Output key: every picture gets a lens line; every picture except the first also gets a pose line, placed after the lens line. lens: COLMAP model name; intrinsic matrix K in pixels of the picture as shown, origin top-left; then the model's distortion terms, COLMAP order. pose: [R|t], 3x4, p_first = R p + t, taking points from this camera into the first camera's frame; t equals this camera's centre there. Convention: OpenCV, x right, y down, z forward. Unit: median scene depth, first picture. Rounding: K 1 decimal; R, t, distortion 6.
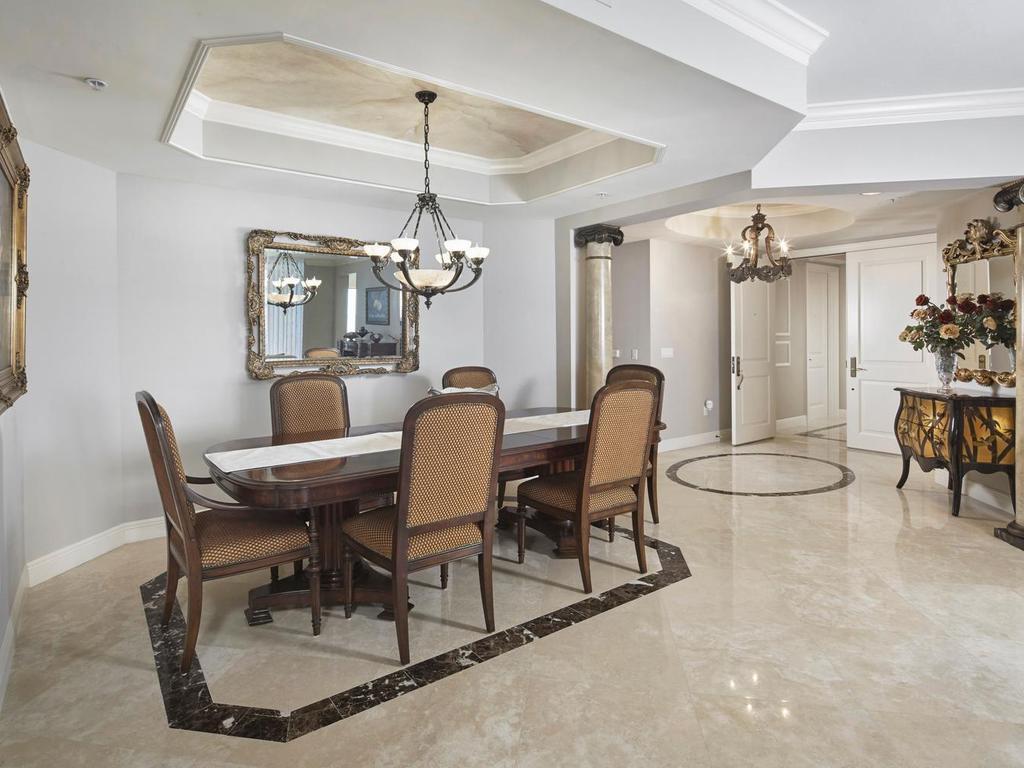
lens RADIAL K [[591.4, 0, 514.8], [0, 591.4, 340.8], [0, 0, 1]] dist [-0.000583, -0.001042]
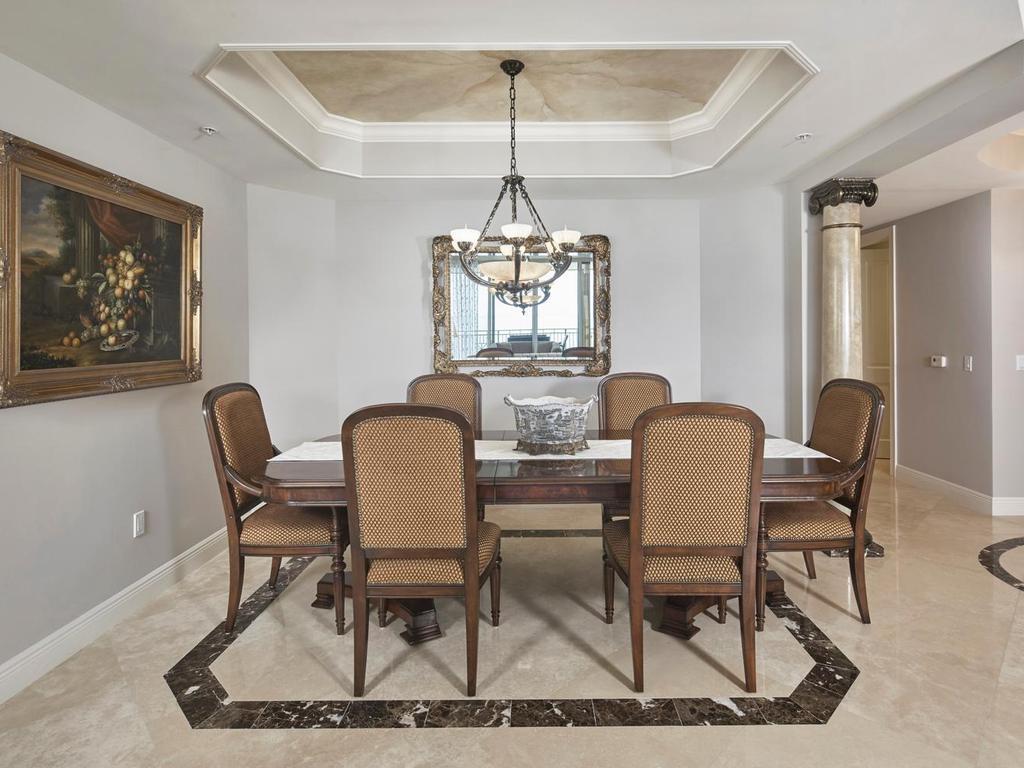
lens RADIAL K [[591.4, 0, 514.8], [0, 591.4, 340.8], [0, 0, 1]] dist [-0.000583, -0.001042]
pose [[0.796883, 0.007146, -0.604092, 0.423221], [-0.005746, 0.999974, 0.004249, -0.006027], [0.604107, 0.000085, 0.796903, 0.317843]]
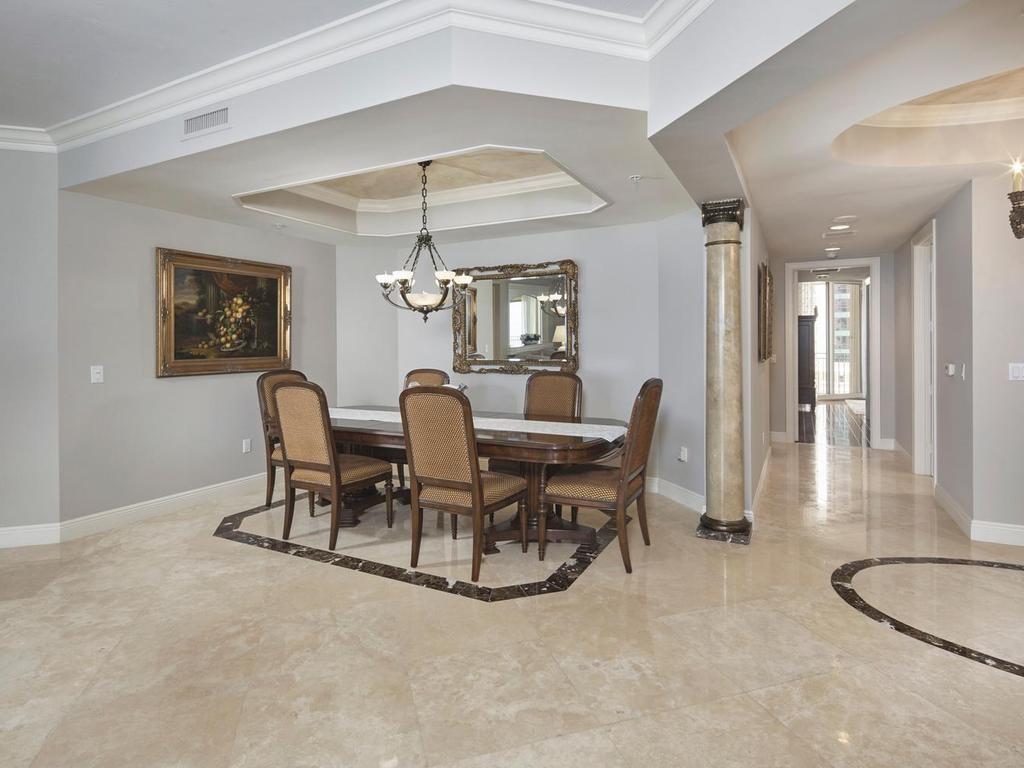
lens RADIAL K [[559.0, 0, 464.2], [0, 559.0, 345.8], [0, 0, 1]] dist [0.001461, 0.000001]
pose [[0.403203, 0.007480, -0.915080, 1.117417], [-0.004194, 0.999971, 0.006326, -0.011444], [0.915101, 0.001287, 0.403223, 0.627694]]
